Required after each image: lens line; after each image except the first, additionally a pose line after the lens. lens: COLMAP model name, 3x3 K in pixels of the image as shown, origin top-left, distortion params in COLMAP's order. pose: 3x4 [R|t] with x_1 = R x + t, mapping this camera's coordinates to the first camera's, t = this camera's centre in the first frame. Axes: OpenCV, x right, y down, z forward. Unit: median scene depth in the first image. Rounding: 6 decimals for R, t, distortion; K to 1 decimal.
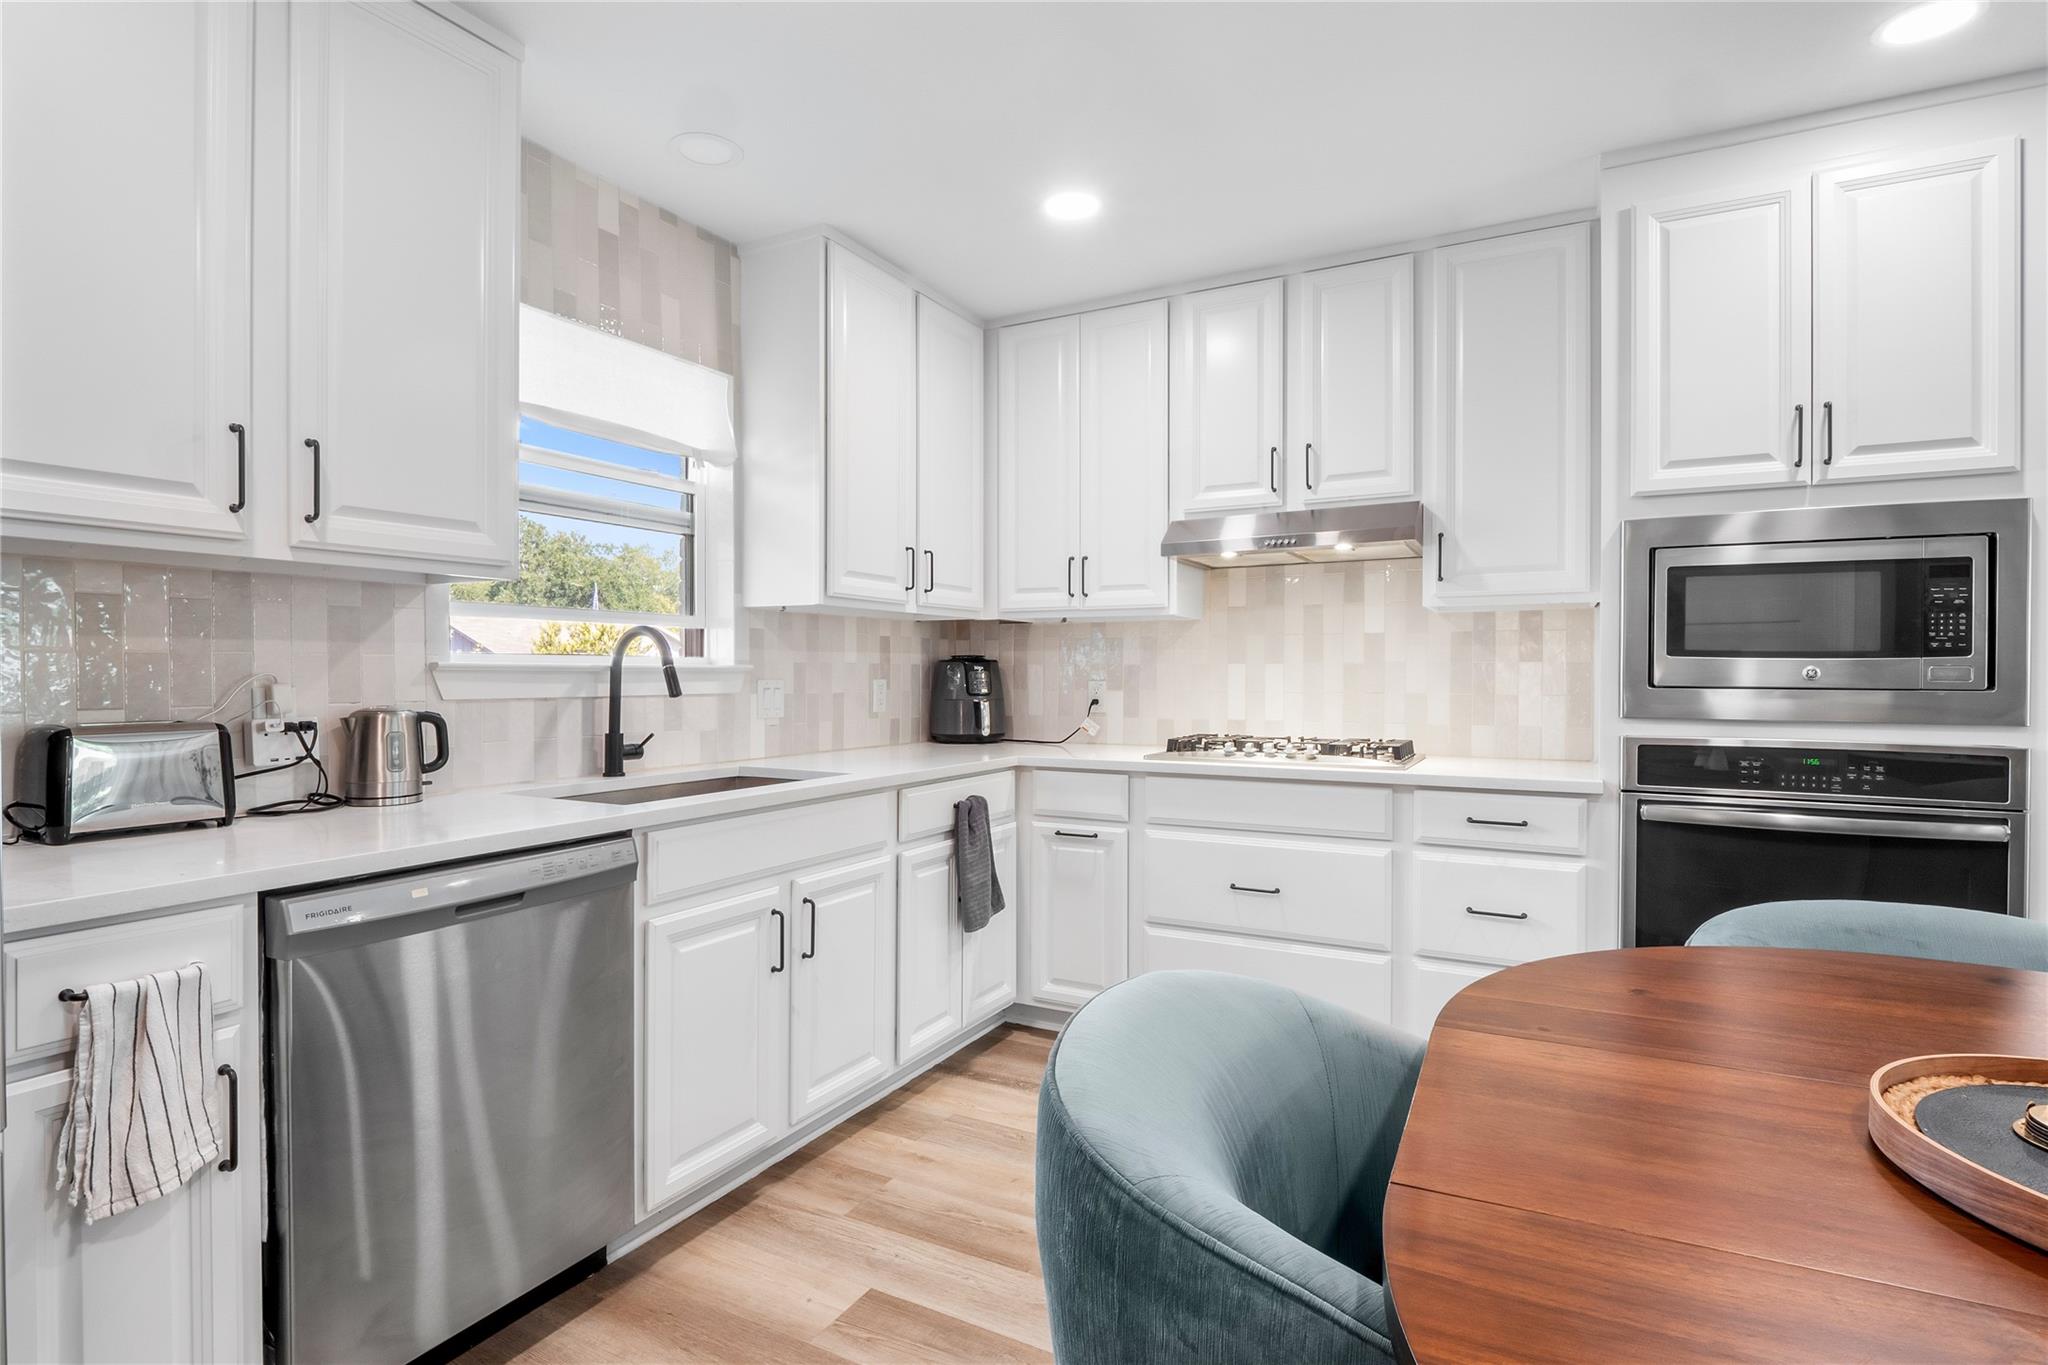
lens RADIAL K [[1012.0, 0, 1023.3], [0, 1012.0, 674.7], [0, 0, 1]] dist [-0.003094, -0.001751]
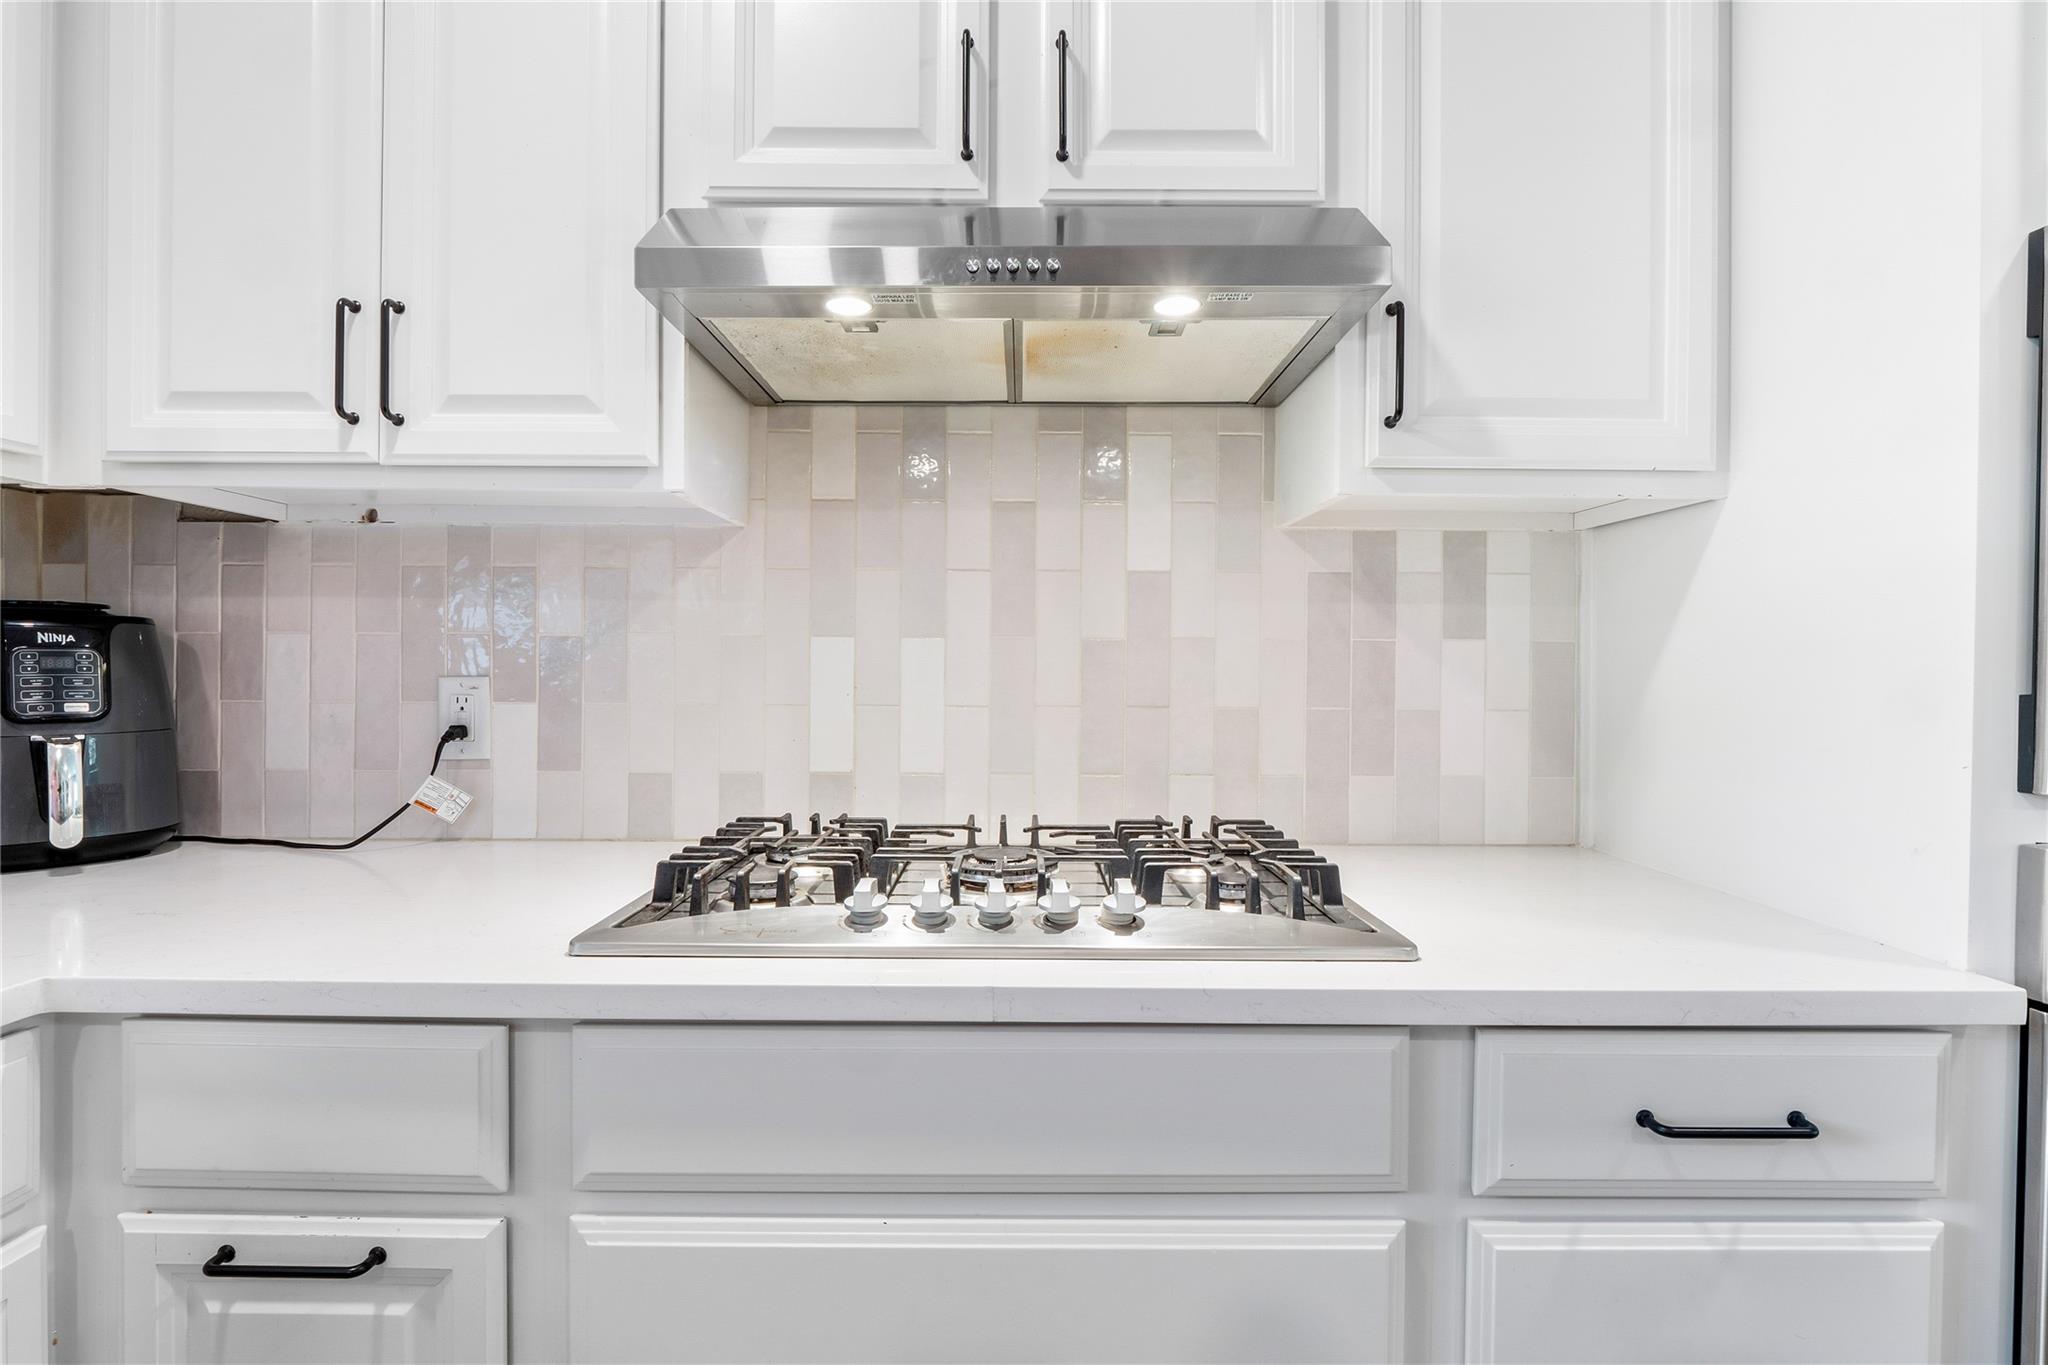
lens RADIAL K [[1012.0, 0, 1023.3], [0, 1012.0, 674.7], [0, 0, 1]] dist [-0.003094, -0.001751]
pose [[0.882148, -0.000236, 0.470972, 0.106605], [-0.005076, 0.999937, 0.010008, 0.000232], [-0.470944, -0.011219, 0.882092, 0.750614]]
